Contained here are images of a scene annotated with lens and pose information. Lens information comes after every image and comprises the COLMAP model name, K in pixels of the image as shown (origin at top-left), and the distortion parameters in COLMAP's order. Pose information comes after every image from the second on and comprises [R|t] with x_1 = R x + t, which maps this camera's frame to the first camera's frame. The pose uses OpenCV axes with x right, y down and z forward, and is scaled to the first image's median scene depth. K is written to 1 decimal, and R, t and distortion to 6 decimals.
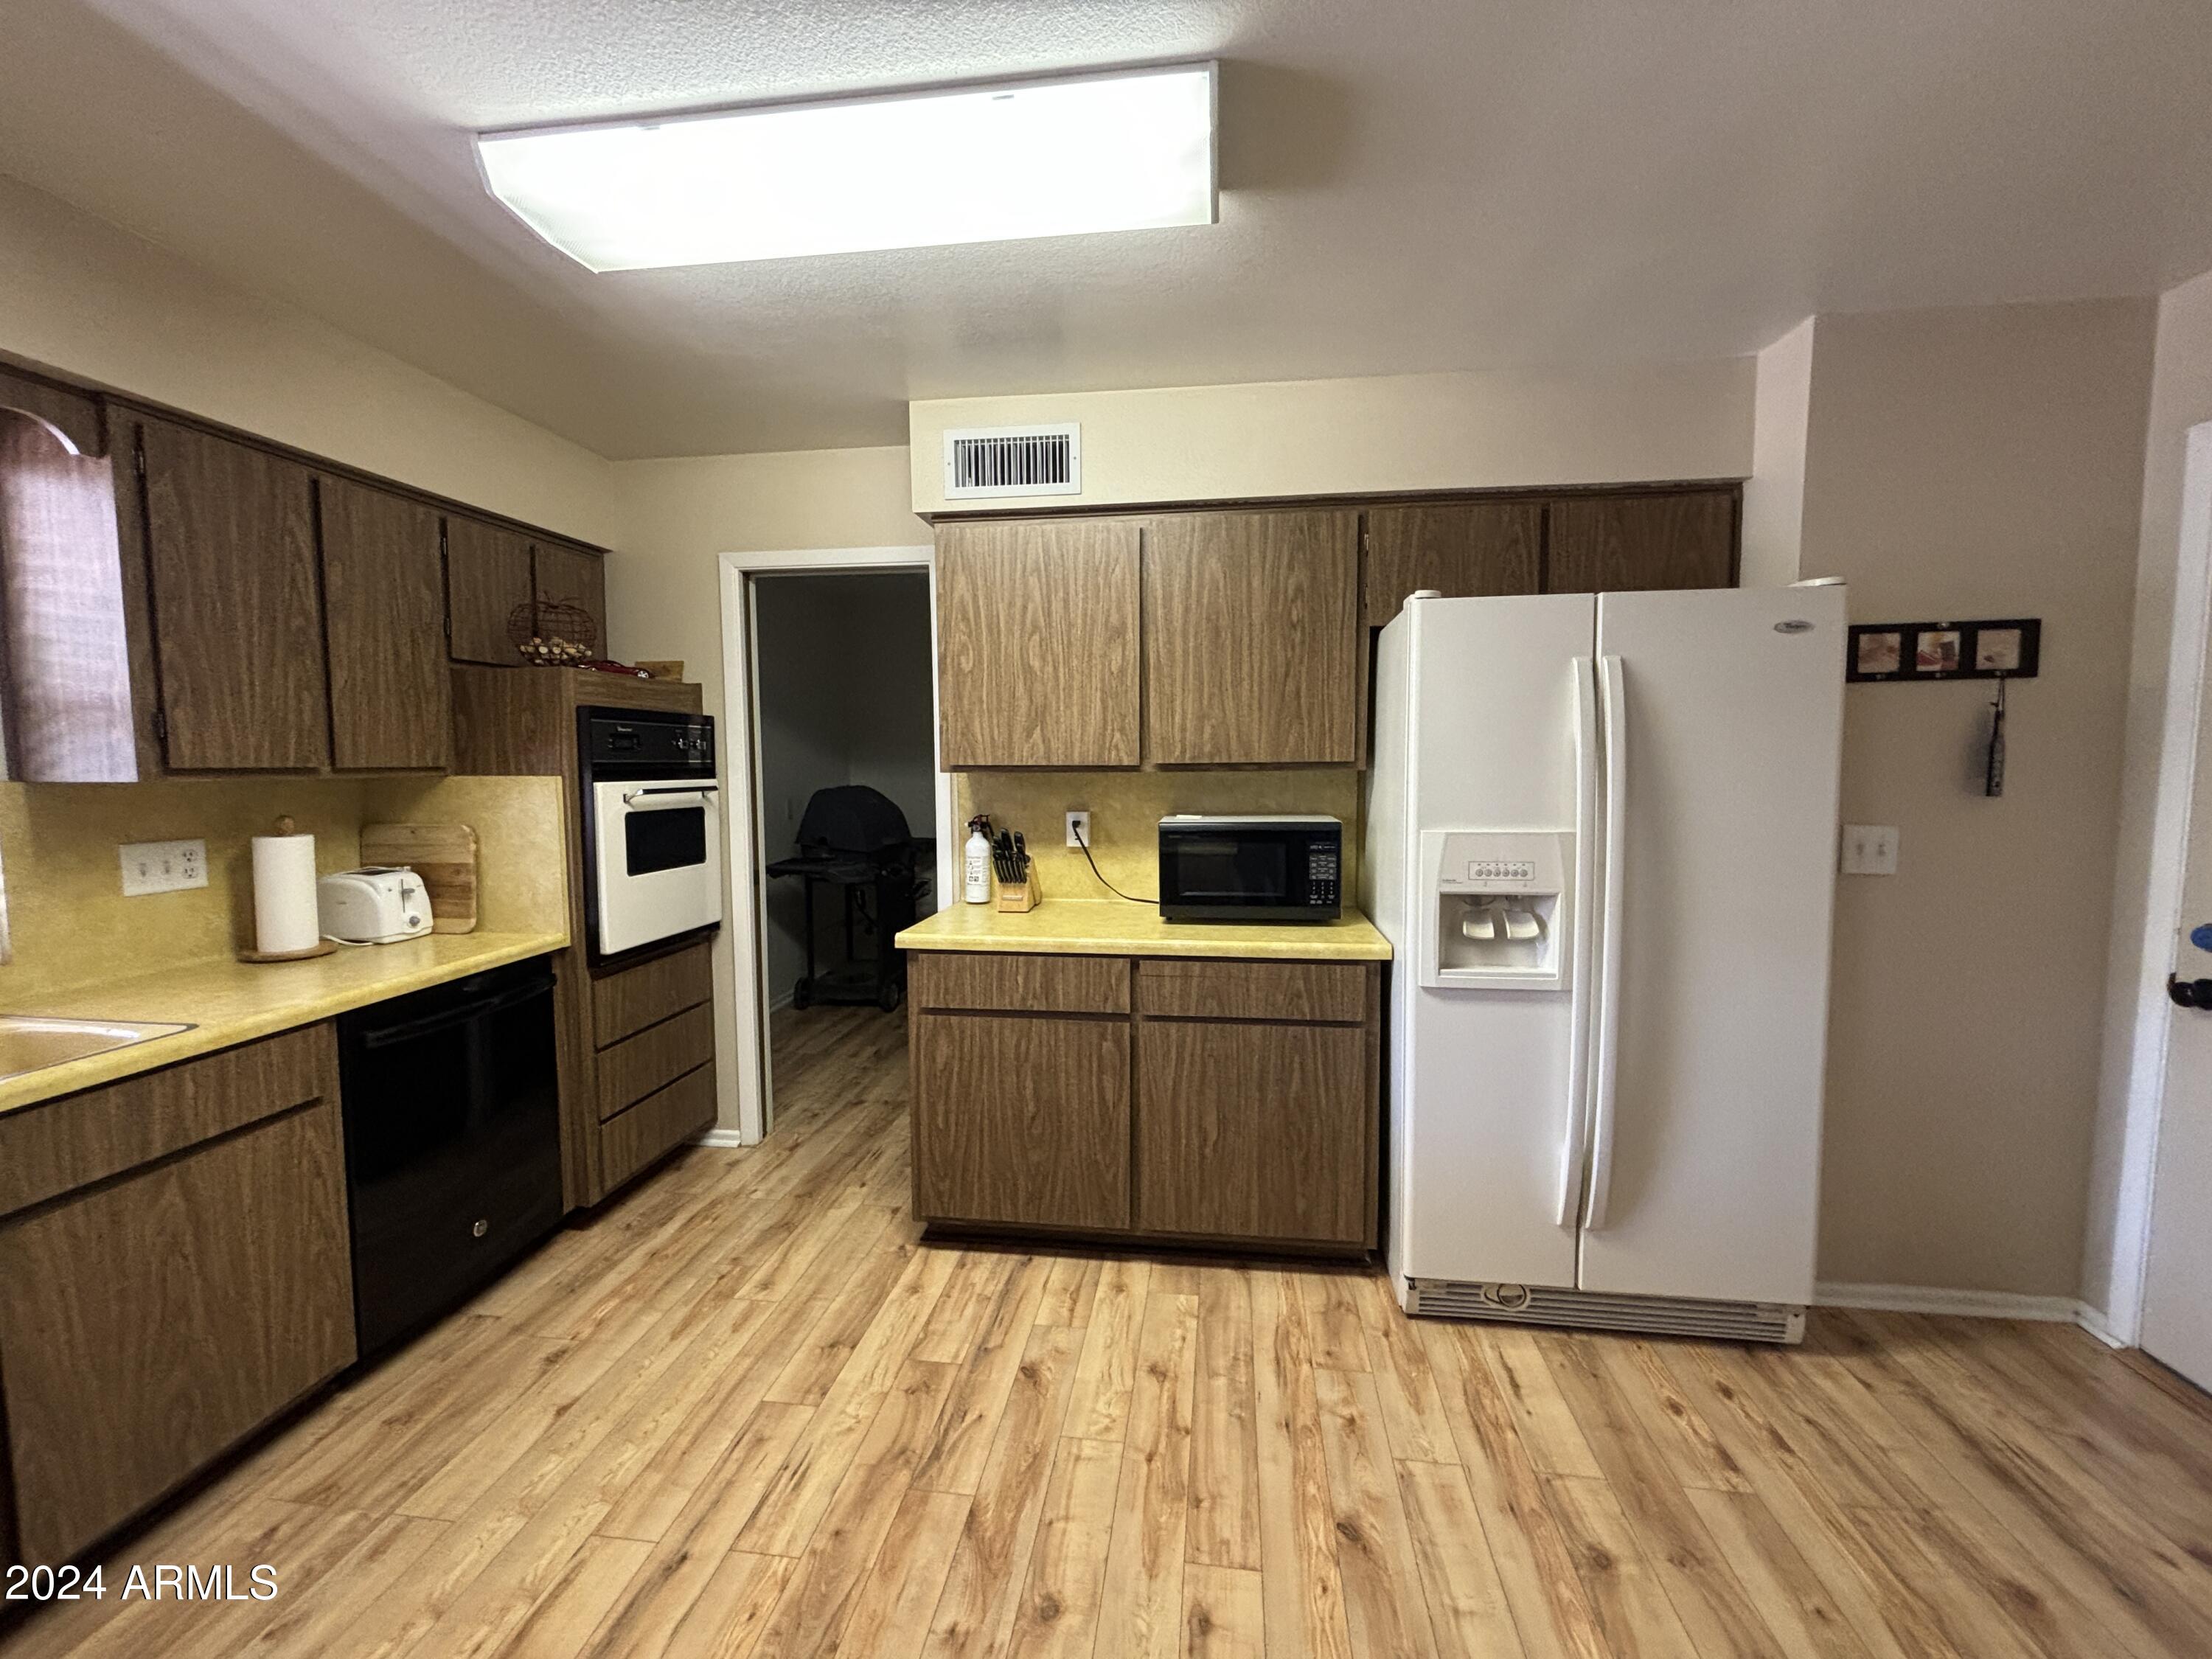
lens RADIAL K [[910.8, 0, 1105.1], [0, 910.8, 820.5], [0, 0, 1]] dist [0.016013, 0.000158]
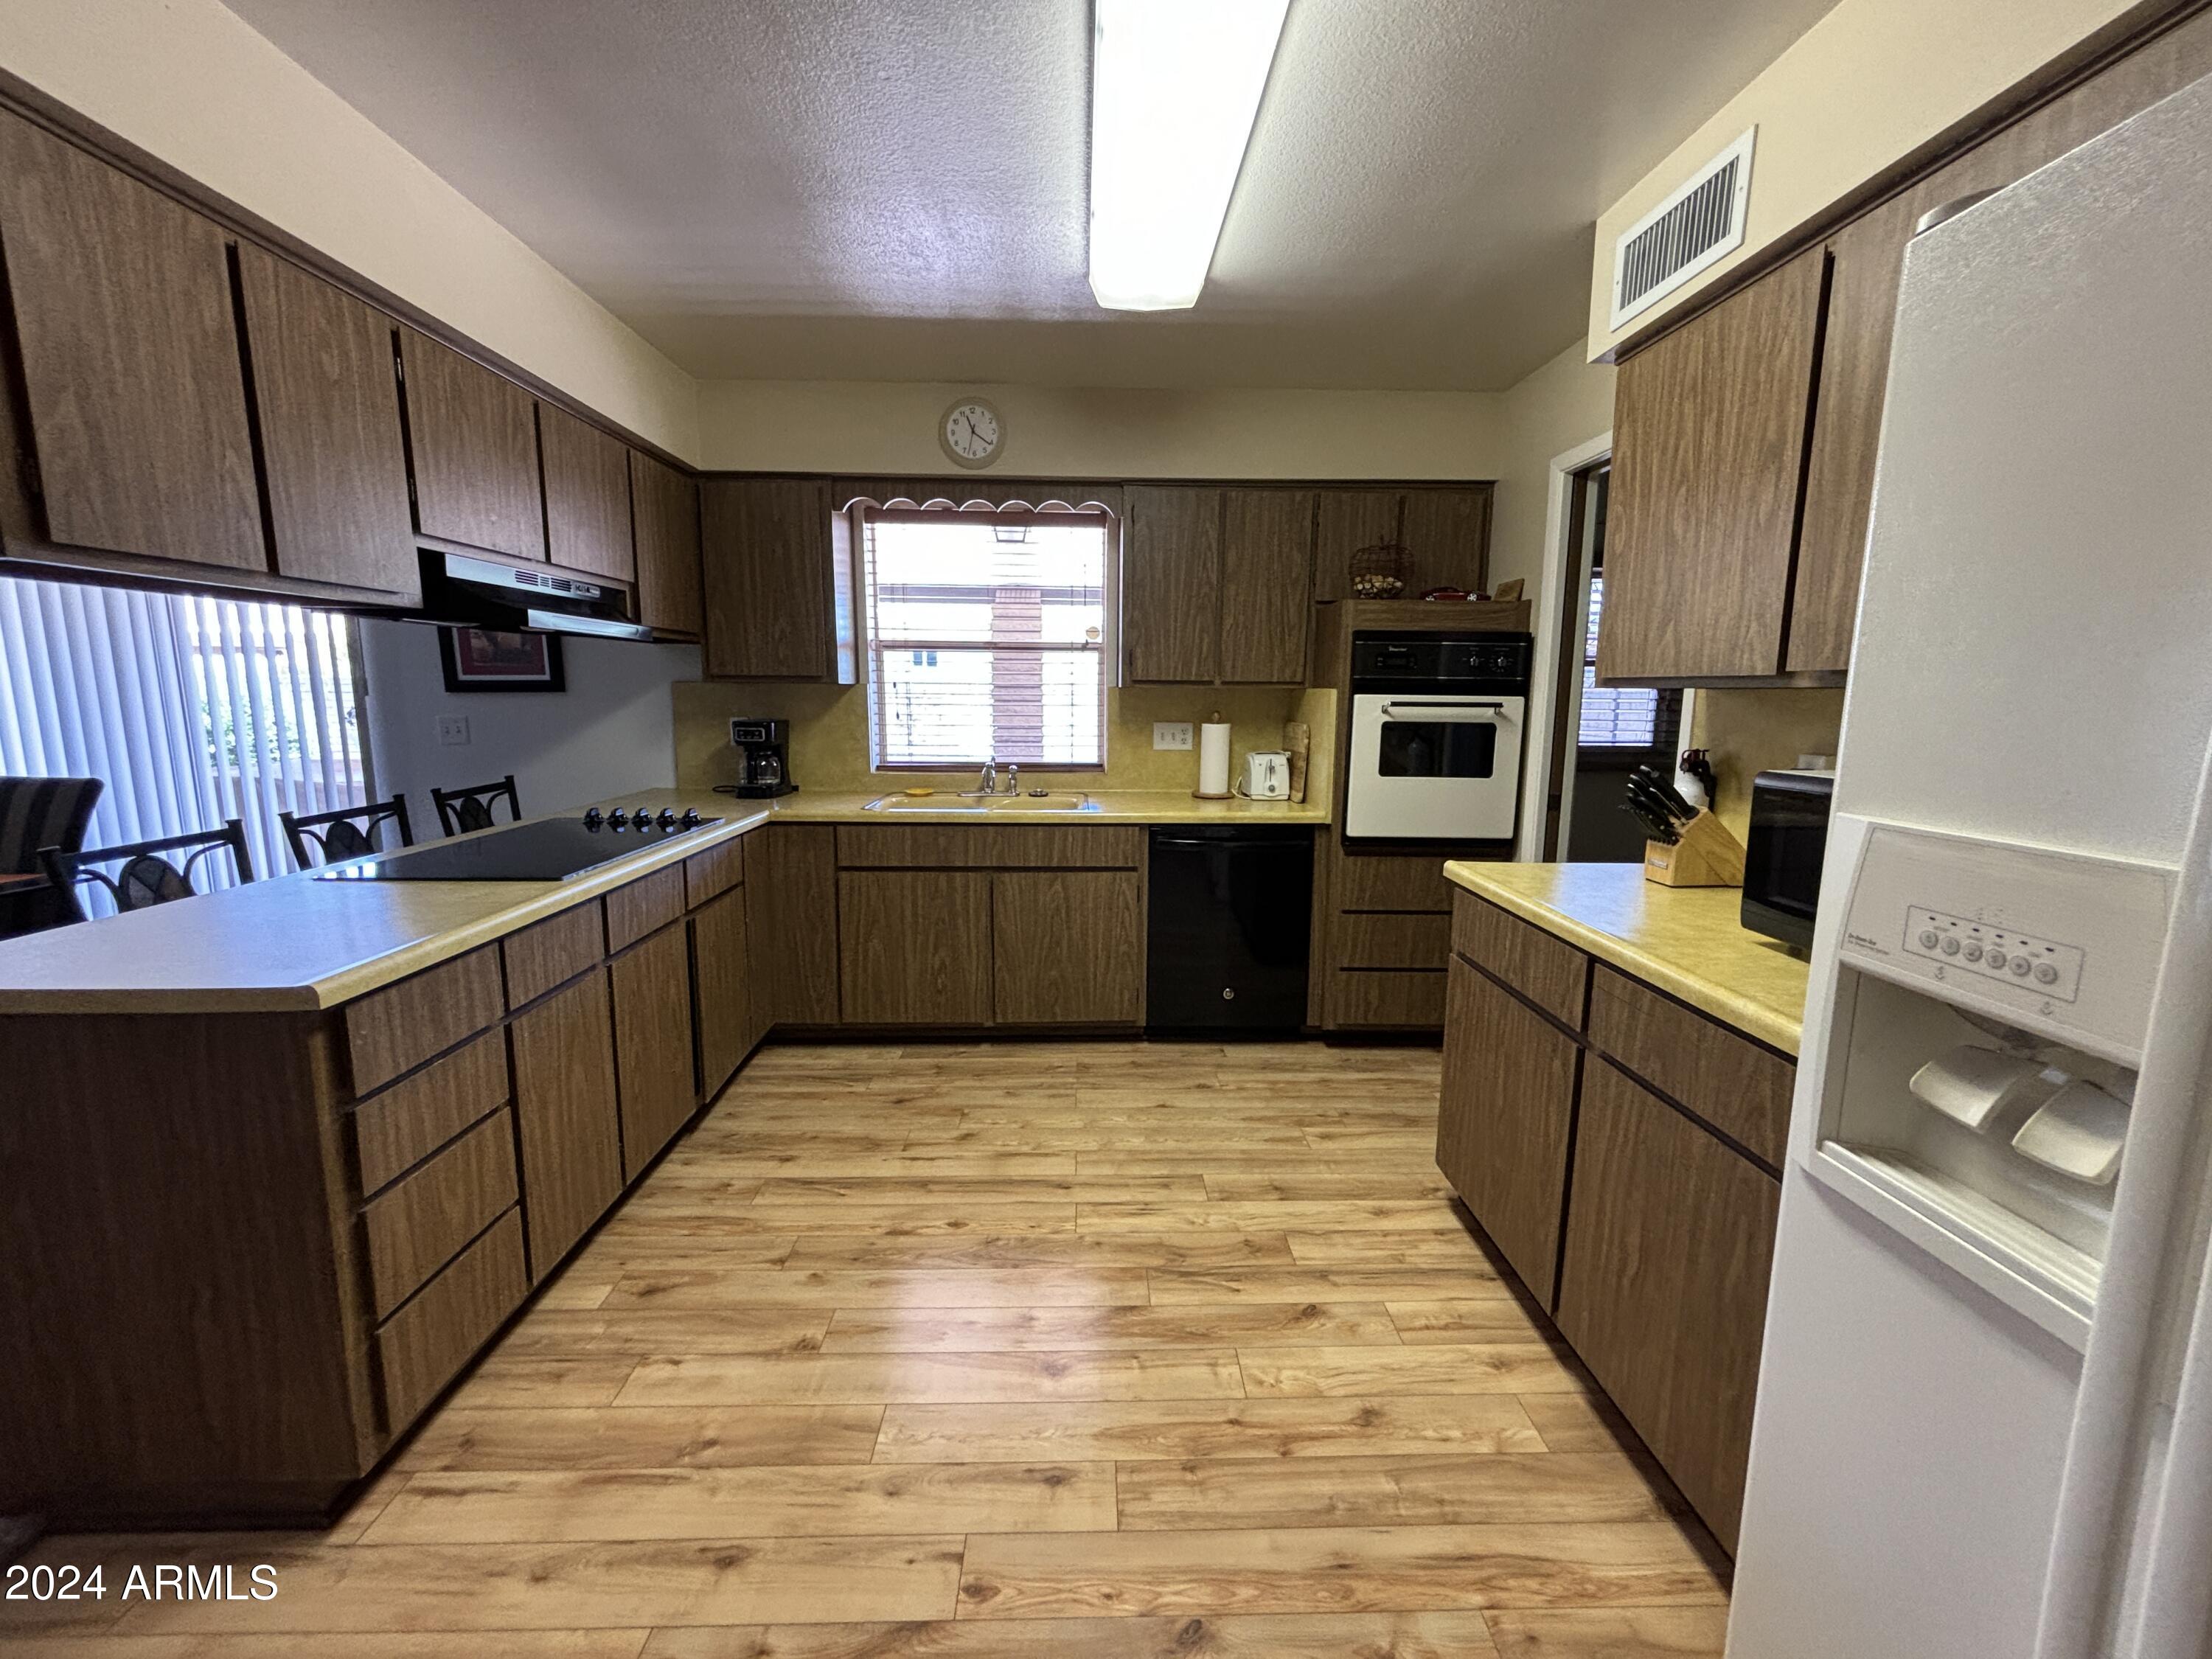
lens RADIAL K [[892.8, 0, 1106.0], [0, 892.8, 829.5], [0, 0, 1]] dist [0.001288, 0.000154]
pose [[0.155390, 0.156846, -0.975322, 0.663127], [-0.078324, 0.986163, 0.146111, -0.014080], [0.984743, 0.053687, 0.165524, 0.562322]]
